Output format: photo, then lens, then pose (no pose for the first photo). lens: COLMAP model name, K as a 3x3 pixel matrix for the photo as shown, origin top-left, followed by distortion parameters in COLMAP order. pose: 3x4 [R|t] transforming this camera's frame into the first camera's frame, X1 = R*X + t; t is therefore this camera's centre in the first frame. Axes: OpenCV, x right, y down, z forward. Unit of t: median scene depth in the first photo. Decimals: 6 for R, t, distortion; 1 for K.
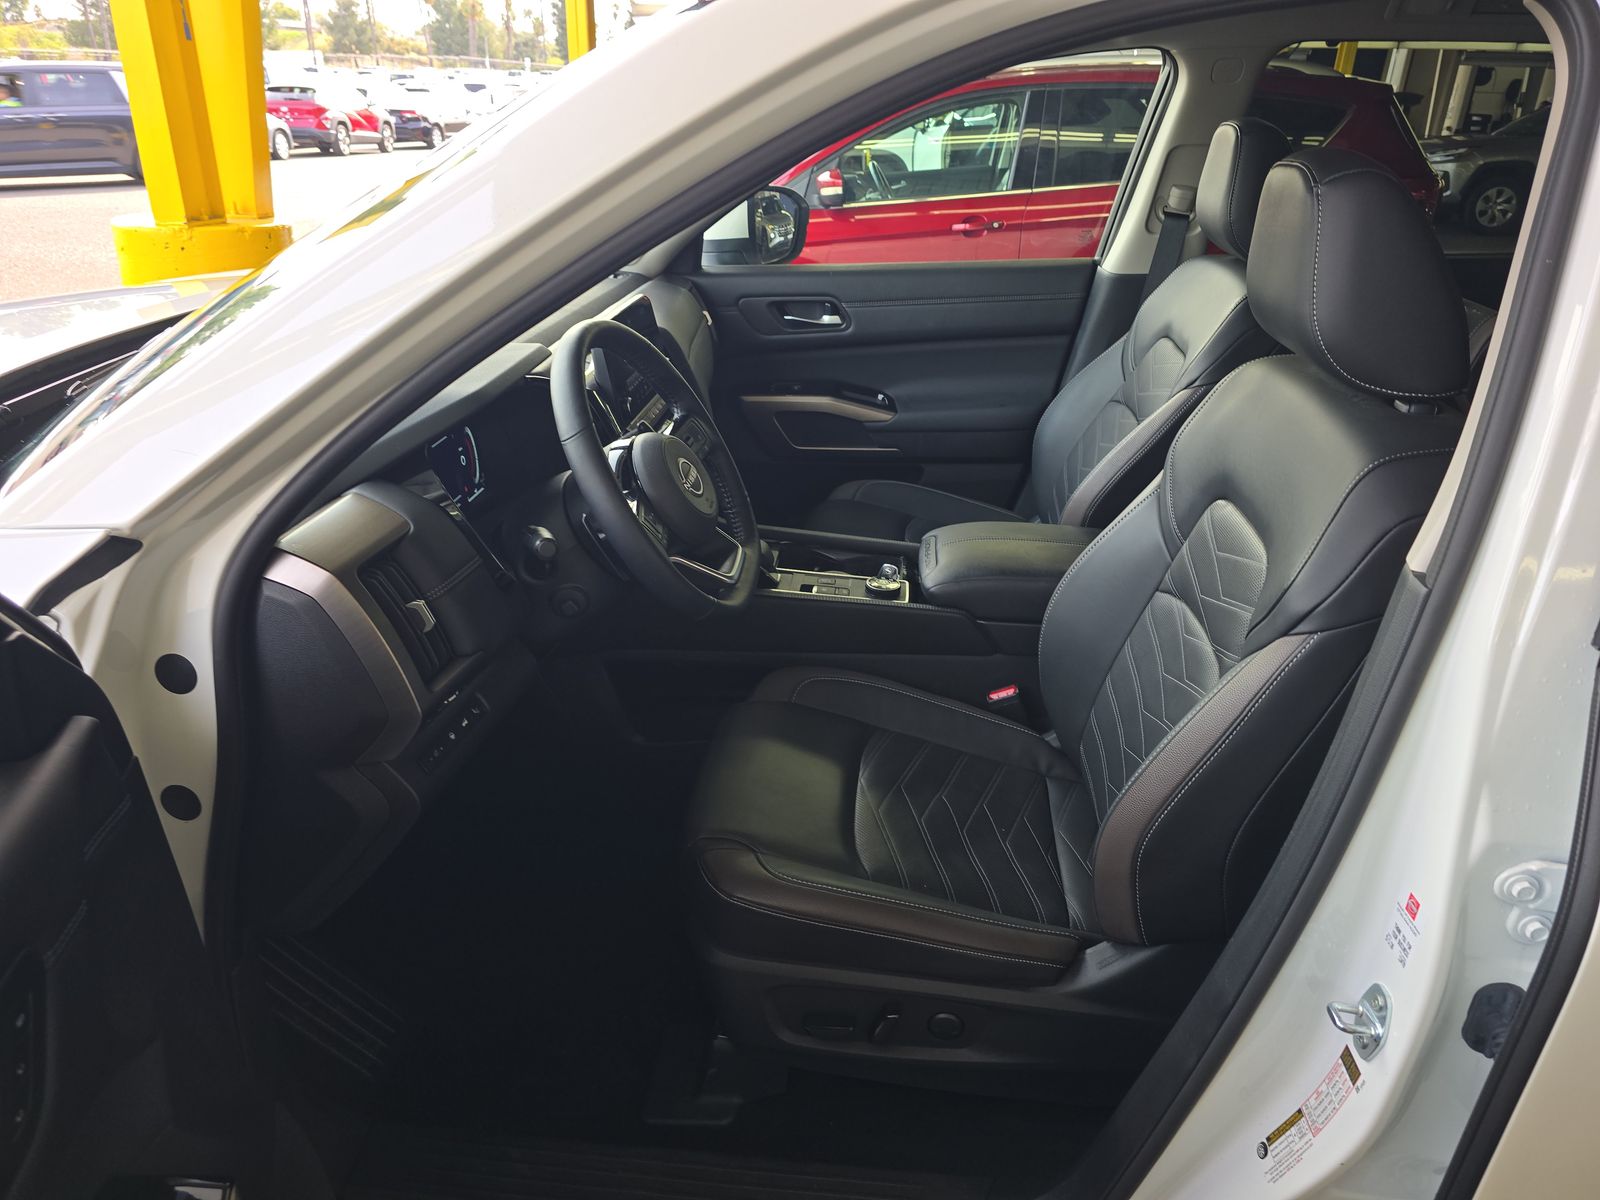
lens RADIAL K [[1064.0, 0, 800.0], [0, 1064.0, 600.0], [0, 0, 1]] dist [0.043196, -0.036986]
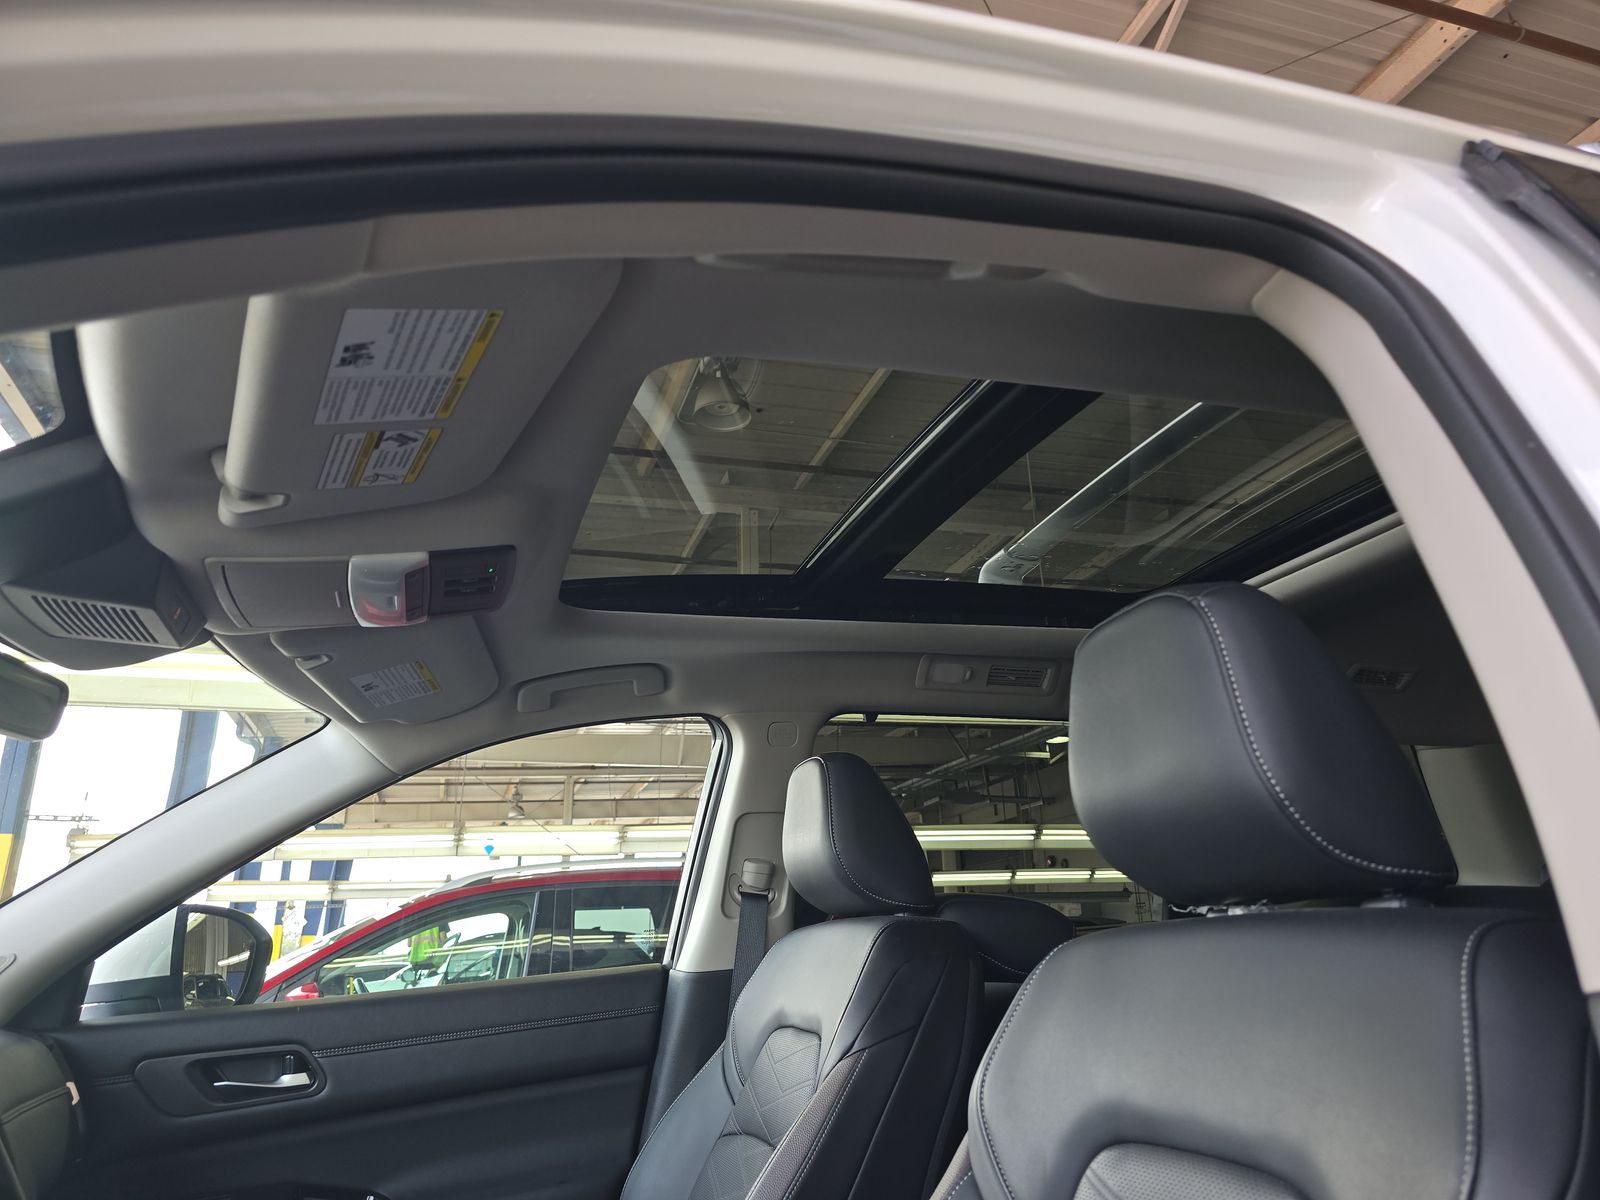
lens RADIAL K [[1064.0, 0, 800.0], [0, 1064.0, 600.0], [0, 0, 1]] dist [0.043196, -0.036986]
pose [[0.906141, 0.088437, 0.413626, 0.011326], [0.224165, 0.728864, -0.646921, 0.024312], [-0.358689, 0.678923, 0.640629, 0.256507]]
